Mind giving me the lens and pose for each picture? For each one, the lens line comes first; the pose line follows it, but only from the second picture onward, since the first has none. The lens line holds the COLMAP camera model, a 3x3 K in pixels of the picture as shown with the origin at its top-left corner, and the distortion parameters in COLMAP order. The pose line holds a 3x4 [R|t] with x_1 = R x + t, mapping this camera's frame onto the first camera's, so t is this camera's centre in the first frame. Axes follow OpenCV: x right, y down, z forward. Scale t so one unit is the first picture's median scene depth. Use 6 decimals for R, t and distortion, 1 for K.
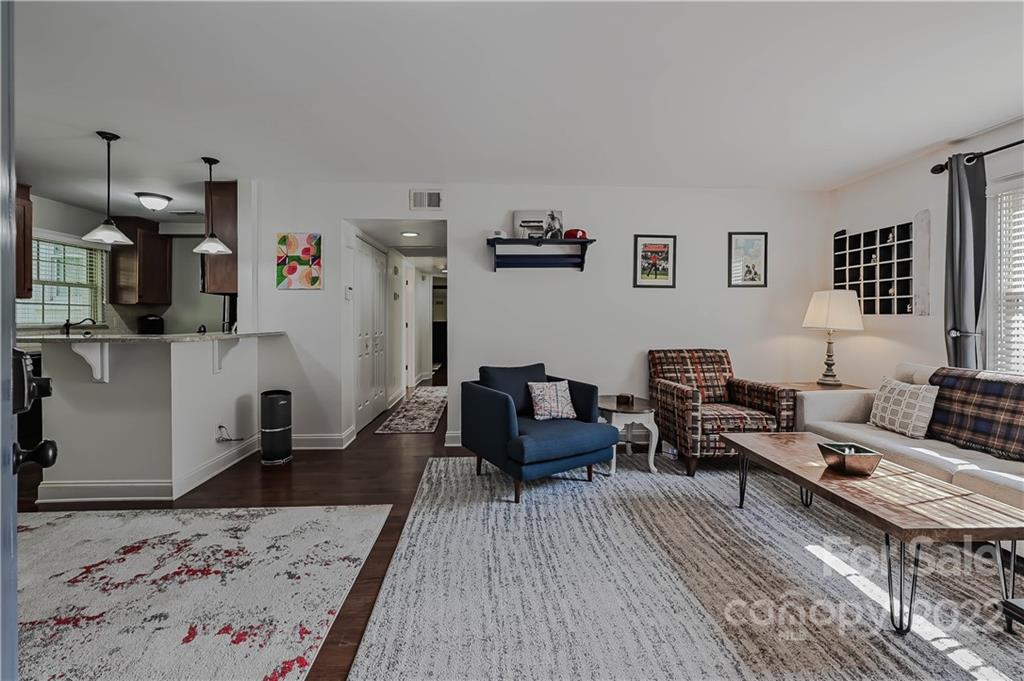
lens RADIAL K [[412.4, 0, 509.8], [0, 412.4, 320.0], [0, 0, 1]] dist [0.000256, -0.000668]
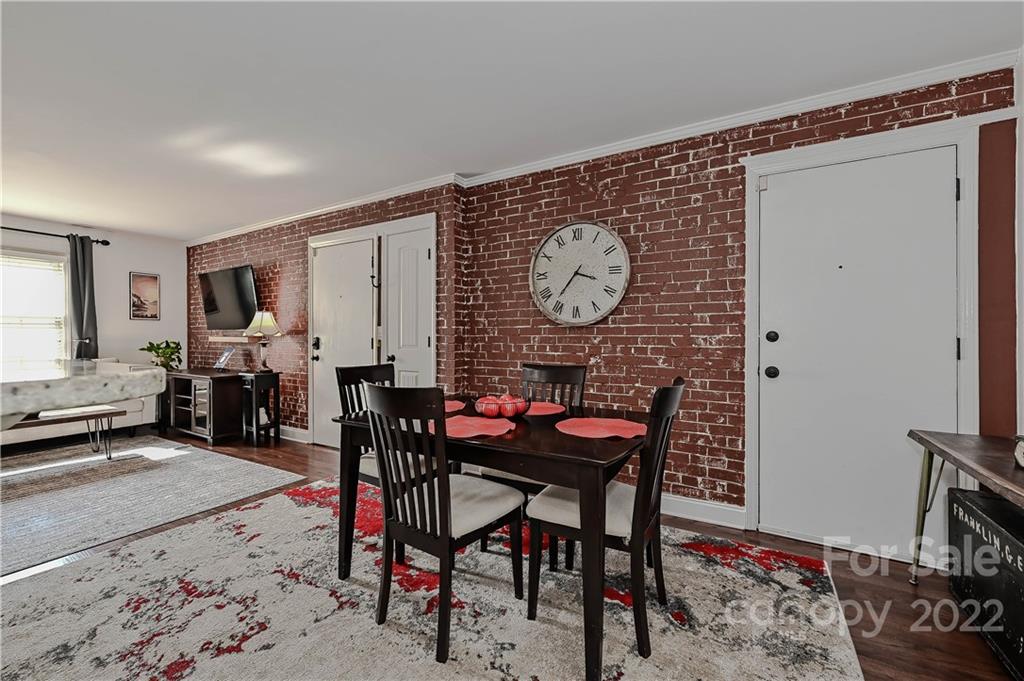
lens RADIAL K [[412.4, 0, 514.1], [0, 412.4, 336.2], [0, 0, 1]] dist [0.000256, -0.000668]
pose [[-0.835778, 0.004046, 0.549052, -0.982154], [0.003778, 0.999992, -0.001618, 0.019604], [-0.549054, 0.000722, -0.835786, 0.713530]]
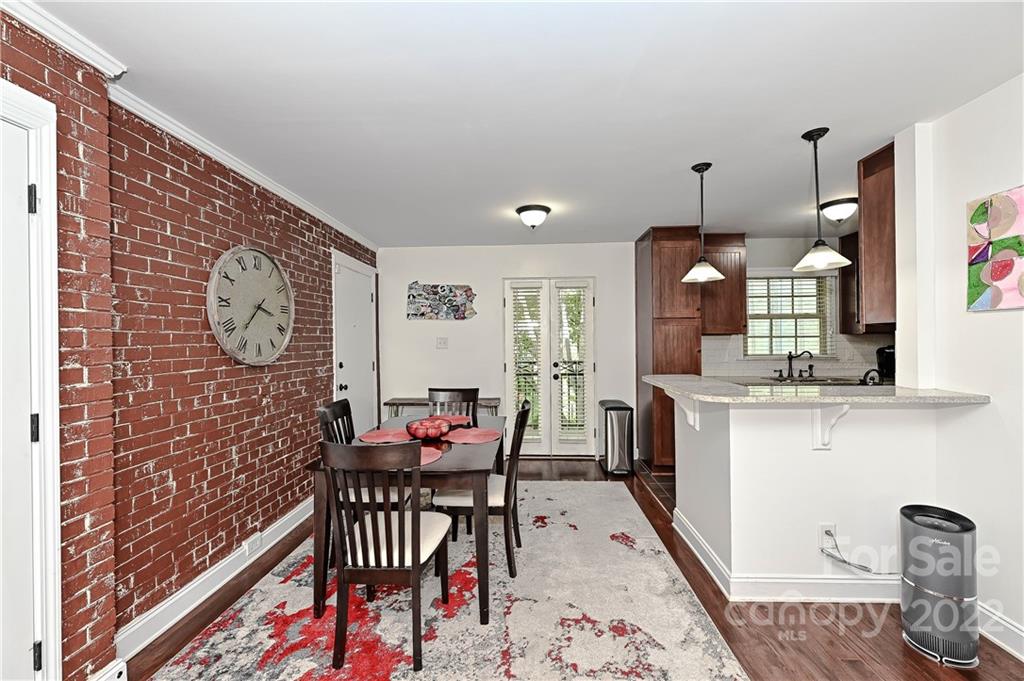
lens RADIAL K [[412.4, 0, 506.2], [0, 412.4, 337.9], [0, 0, 1]] dist [0.000256, -0.000668]
pose [[-0.107975, 0.001334, -0.994153, 0.000951], [0.005031, 0.999987, 0.000795, -0.046106], [0.994141, -0.004916, -0.107980, 0.487178]]
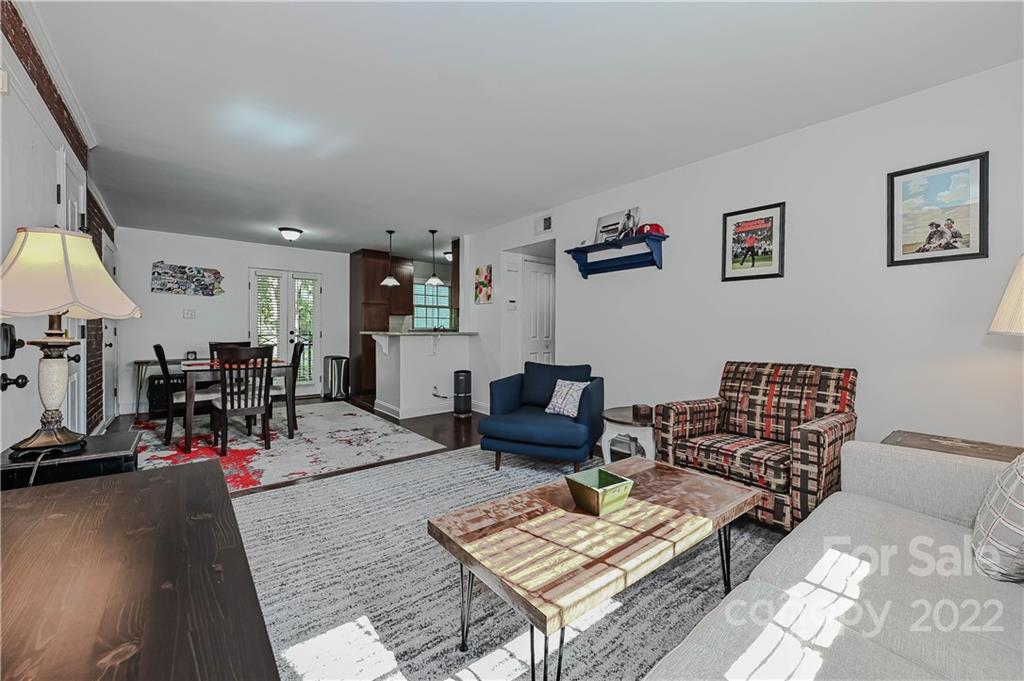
lens RADIAL K [[412.4, 0, 515.5], [0, 412.4, 330.9], [0, 0, 1]] dist [0.000256, -0.000668]
pose [[0.593804, 0.005544, -0.804591, 0.735056], [-0.009336, 0.999956, -0.000001, 0.020594], [0.804556, 0.007512, 0.593830, 0.224666]]
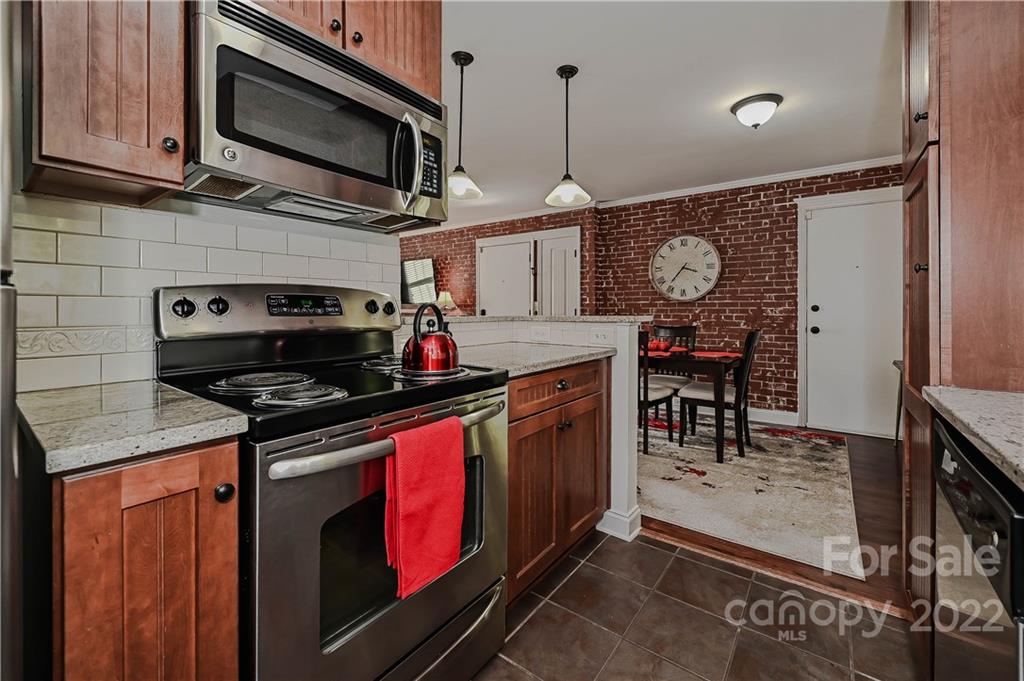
lens RADIAL K [[412.4, 0, 521.0], [0, 412.4, 308.3], [0, 0, 1]] dist [0.000256, -0.000668]
pose [[-0.781816, 0.005961, 0.623480, -1.034053], [0.005183, 0.999982, -0.003062, 0.019773], [-0.623487, 0.000837, -0.781833, 1.241673]]
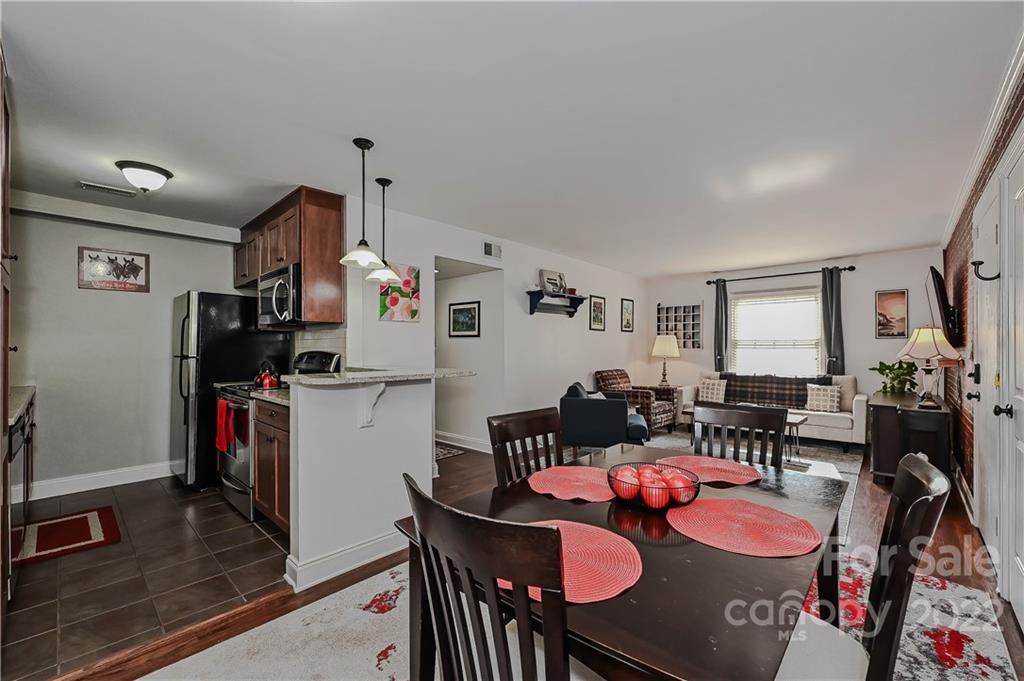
lens RADIAL K [[412.4, 0, 516.3], [0, 412.4, 348.0], [0, 0, 1]] dist [0.000256, -0.000668]
pose [[0.712675, 0.001321, 0.701494, -0.995222], [0.001635, 0.999992, -0.003544, -0.009005], [-0.701493, 0.003673, 0.712667, 0.120168]]
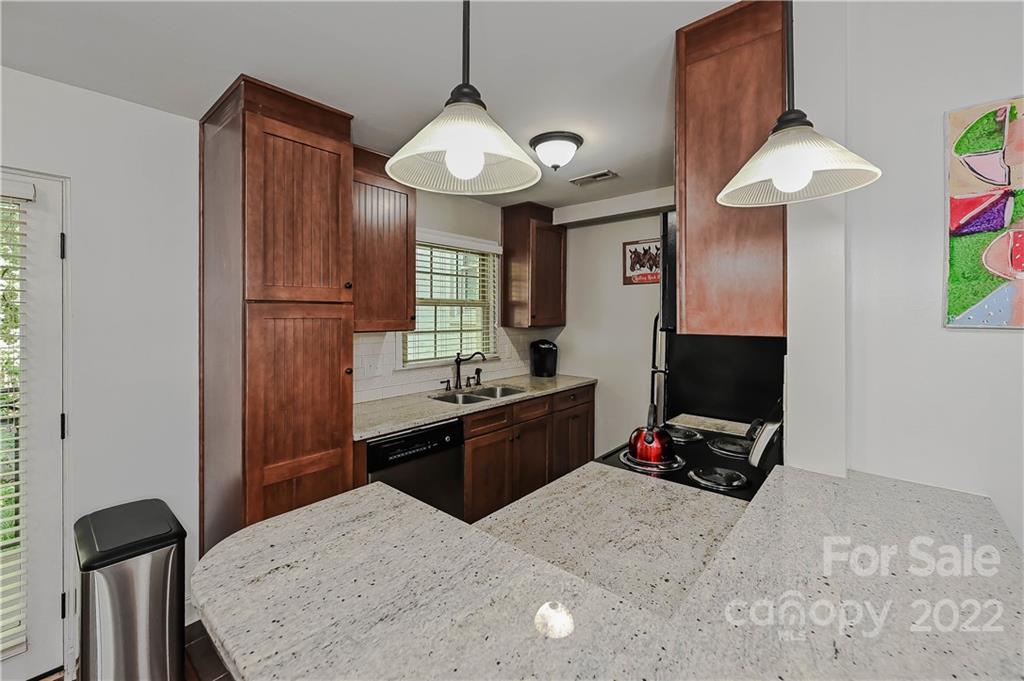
lens RADIAL K [[412.4, 0, 516.5], [0, 412.4, 314.7], [0, 0, 1]] dist [0.000256, -0.000668]
pose [[0.729243, 0.006033, -0.684228, -0.583266], [-0.006987, 0.999975, 0.001369, -0.081693], [0.684219, 0.003782, 0.729267, 0.627165]]
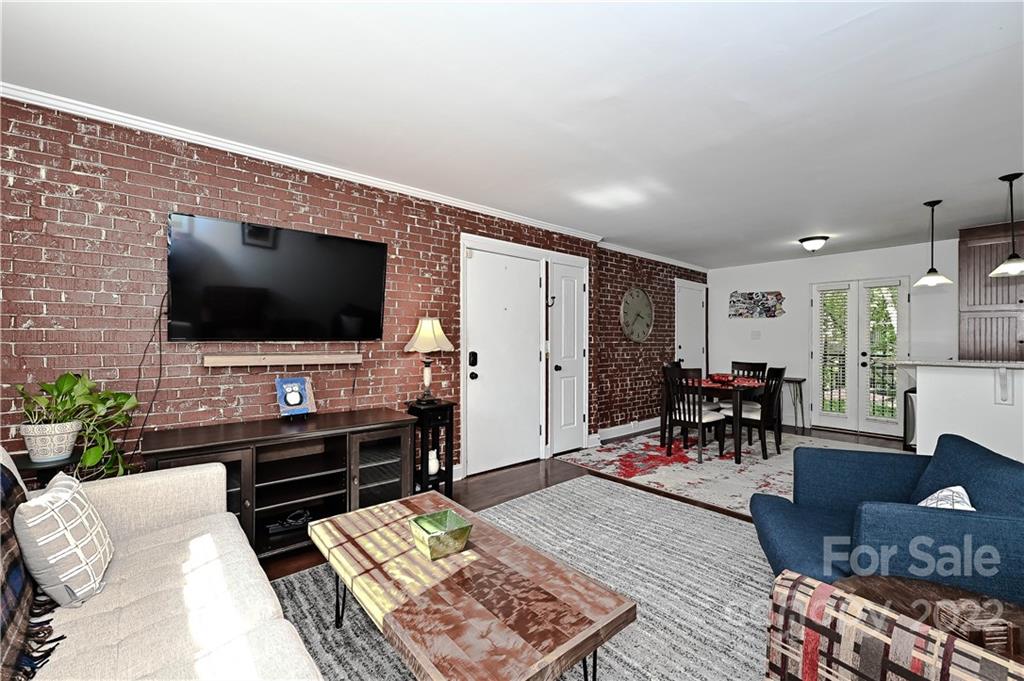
lens RADIAL K [[412.4, 0, 510.8], [0, 412.4, 343.9], [0, 0, 1]] dist [0.000256, -0.000668]
pose [[-0.794454, 0.006640, -0.607288, 0.629242], [-0.003034, 0.999884, 0.014901, -0.015930], [0.607317, 0.013681, -0.794342, 0.903648]]
